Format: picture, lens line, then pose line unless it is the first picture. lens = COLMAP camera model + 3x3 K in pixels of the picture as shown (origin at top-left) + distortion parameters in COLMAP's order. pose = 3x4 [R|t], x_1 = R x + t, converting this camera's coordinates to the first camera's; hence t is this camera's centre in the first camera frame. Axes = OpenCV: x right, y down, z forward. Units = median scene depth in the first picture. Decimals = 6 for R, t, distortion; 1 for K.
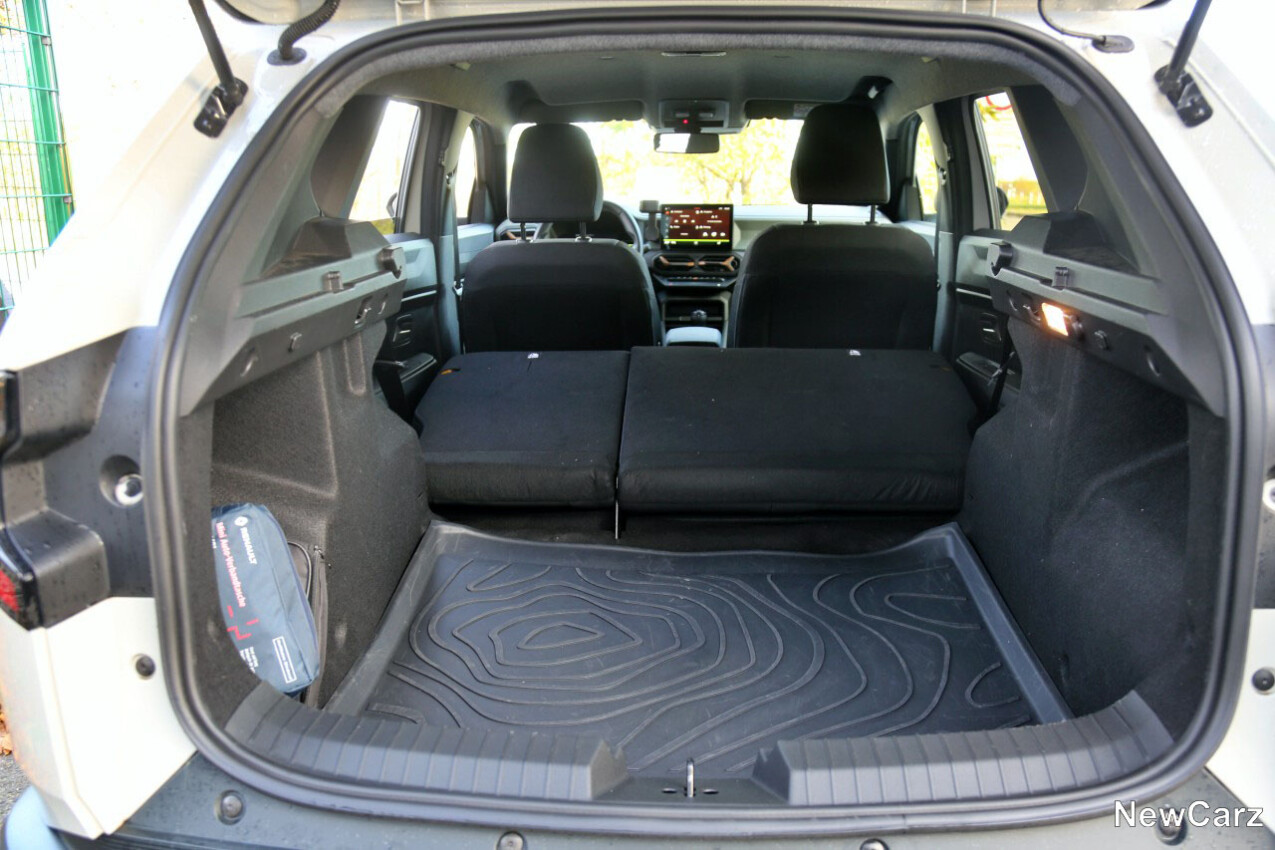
lens RADIAL K [[1045.8, 0, 642.0], [0, 1045.8, 423.4], [0, 0, 1]] dist [-0.053051, 0.030555]
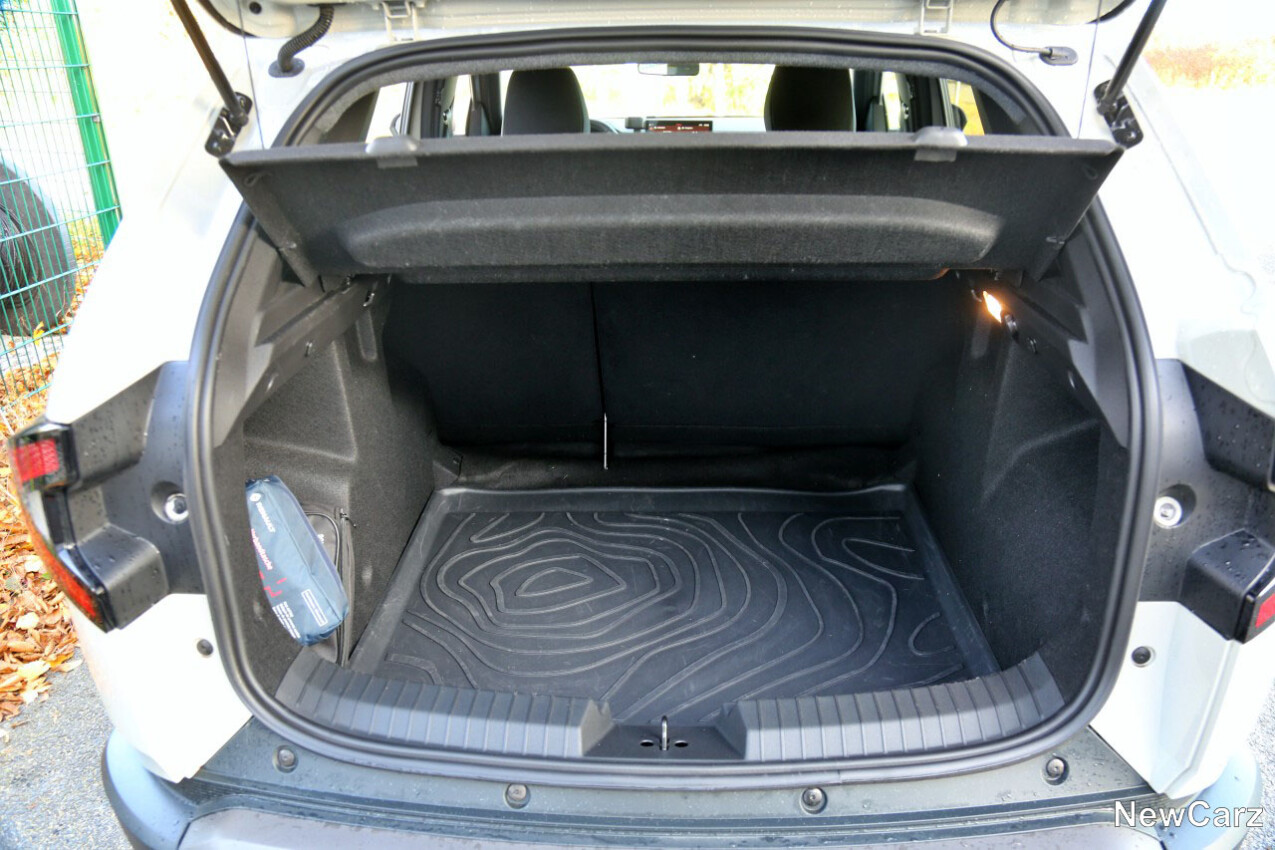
lens RADIAL K [[944.6, 0, 640.0], [0, 944.6, 431.6], [0, 0, 1]] dist [-0.090507, 0.033600]
pose [[0.999938, -0.010313, 0.004151, 0.016740], [0.009430, 0.984600, 0.174566, -0.183934], [-0.005888, -0.174516, 0.984637, -0.004316]]
